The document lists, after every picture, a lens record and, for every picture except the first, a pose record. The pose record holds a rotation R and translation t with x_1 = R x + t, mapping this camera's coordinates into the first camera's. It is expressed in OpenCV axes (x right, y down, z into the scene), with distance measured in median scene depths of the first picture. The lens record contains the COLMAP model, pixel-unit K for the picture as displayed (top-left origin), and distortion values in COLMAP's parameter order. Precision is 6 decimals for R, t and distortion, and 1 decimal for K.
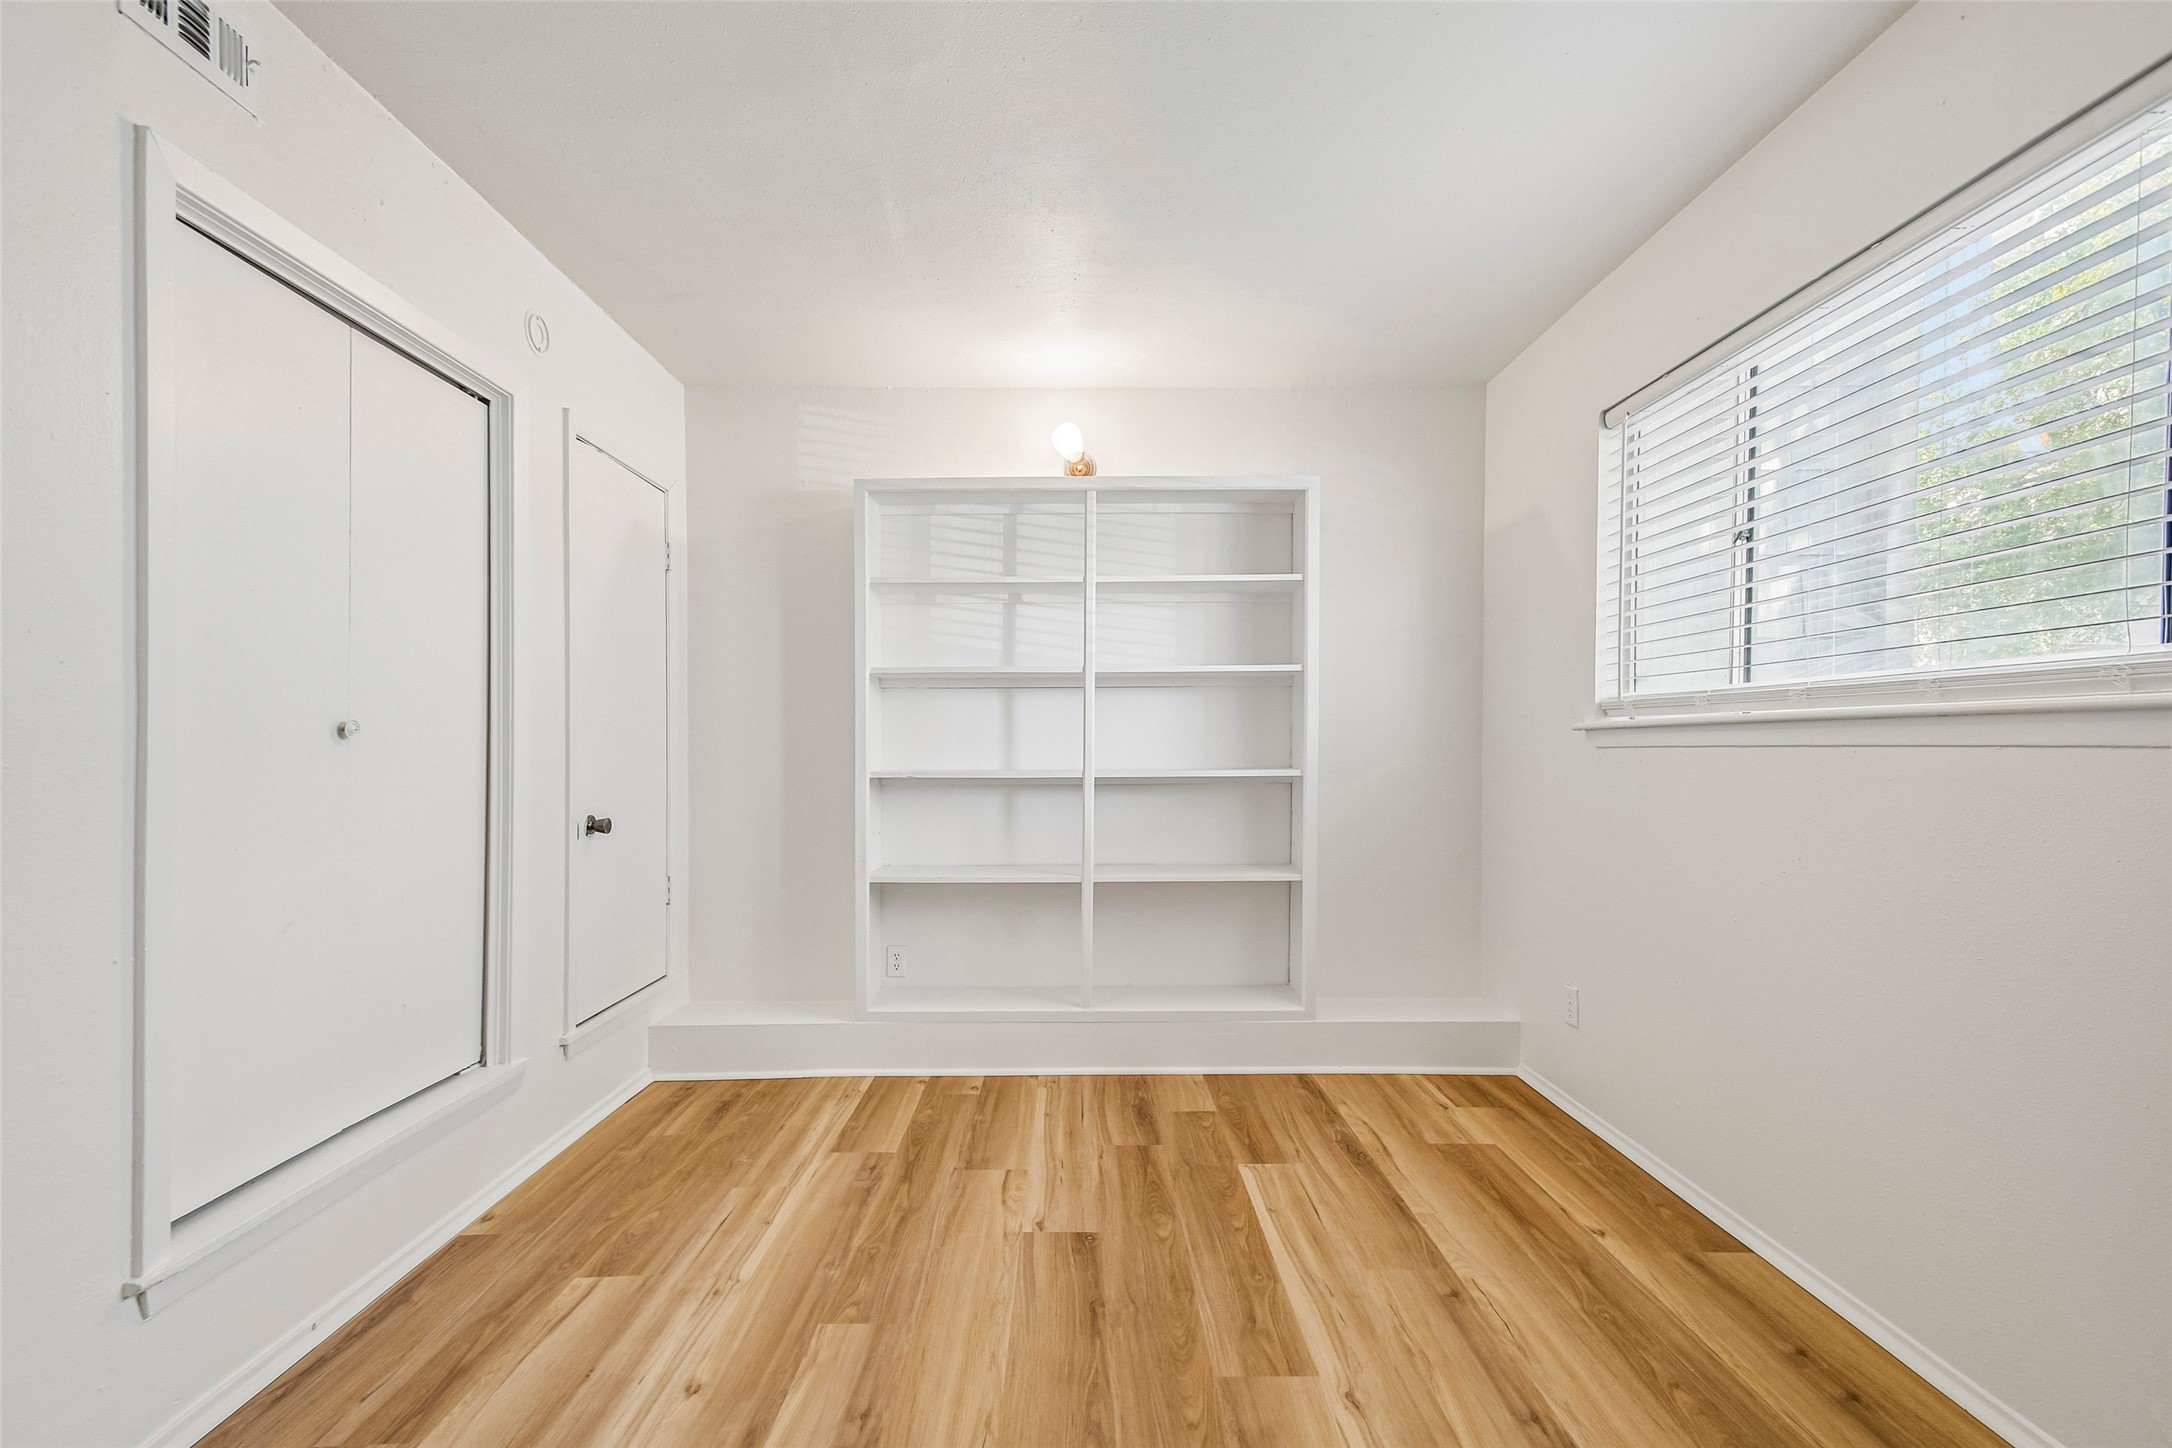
lens RADIAL K [[972.8, 0, 1075.8], [0, 972.8, 741.0], [0, 0, 1]] dist [0.030106, -0.018889]
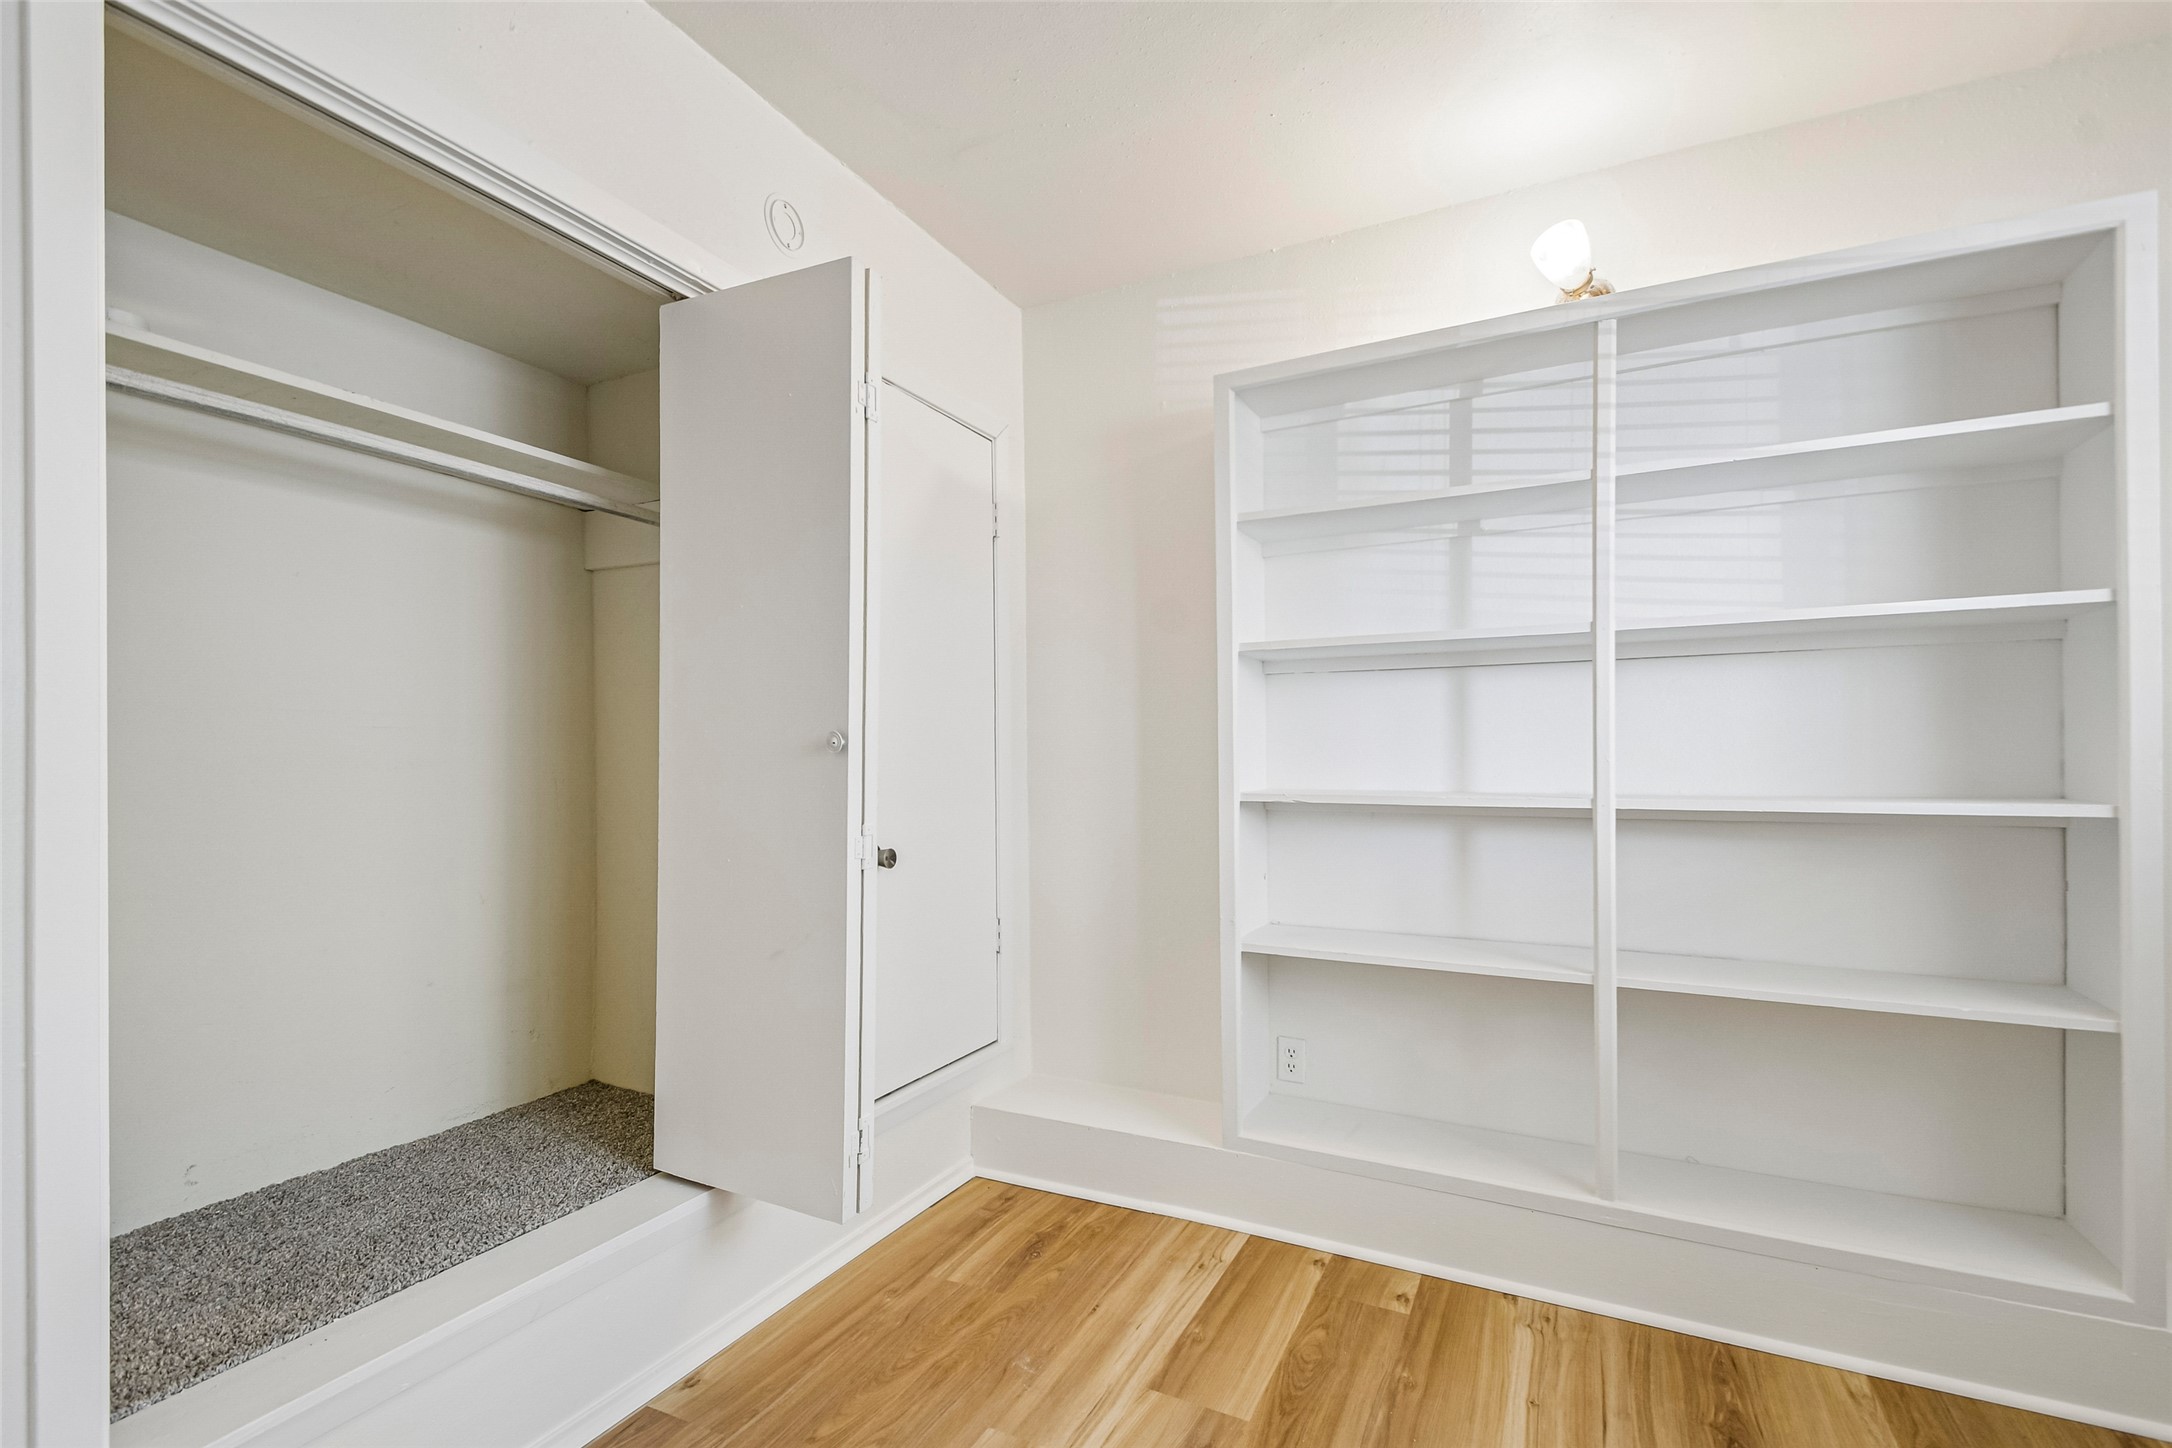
lens RADIAL K [[1025.5, 0, 1005.4], [0, 1025.5, 734.8], [0, 0, 1]] dist [0.018679, -0.000247]
pose [[0.872778, -0.009374, -0.488026, 0.001609], [0.002161, 0.999880, -0.015341, 0.001954], [0.488112, 0.012334, 0.872694, 0.292449]]
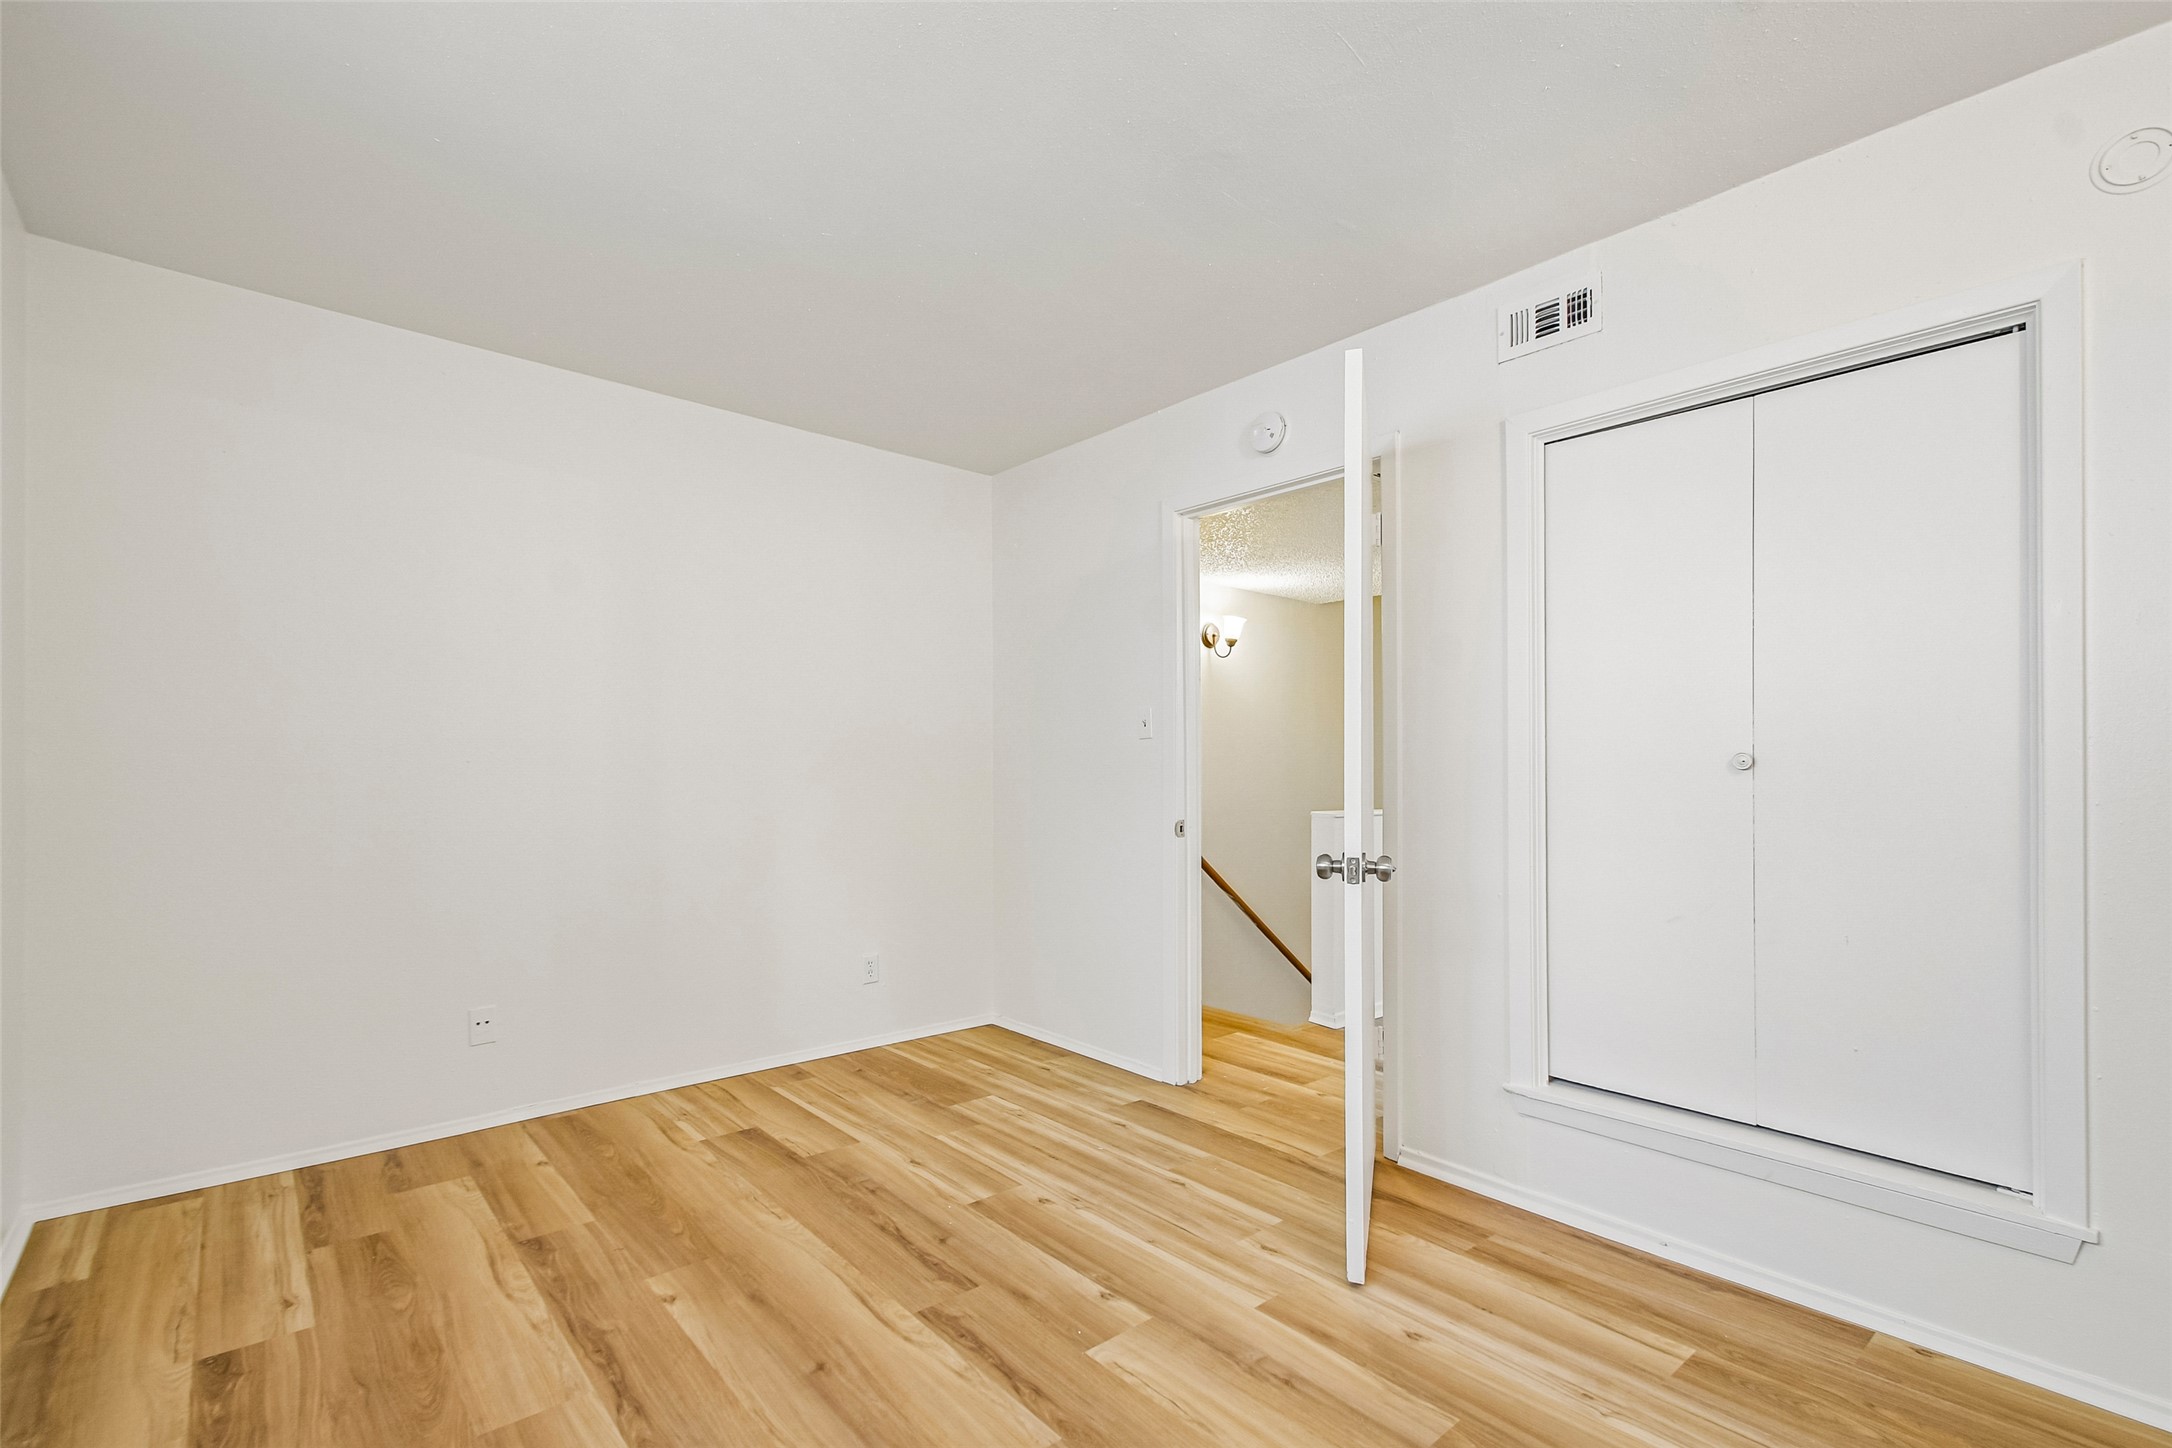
lens RADIAL K [[948.0, 0, 1081.5], [0, 948.0, 763.8], [0, 0, 1]] dist [0.029350, -0.015384]
pose [[-0.762322, -0.004787, -0.647180, 0.351609], [-0.000605, 0.999977, -0.006684, -0.001089], [0.647198, -0.004704, -0.762308, 0.889206]]
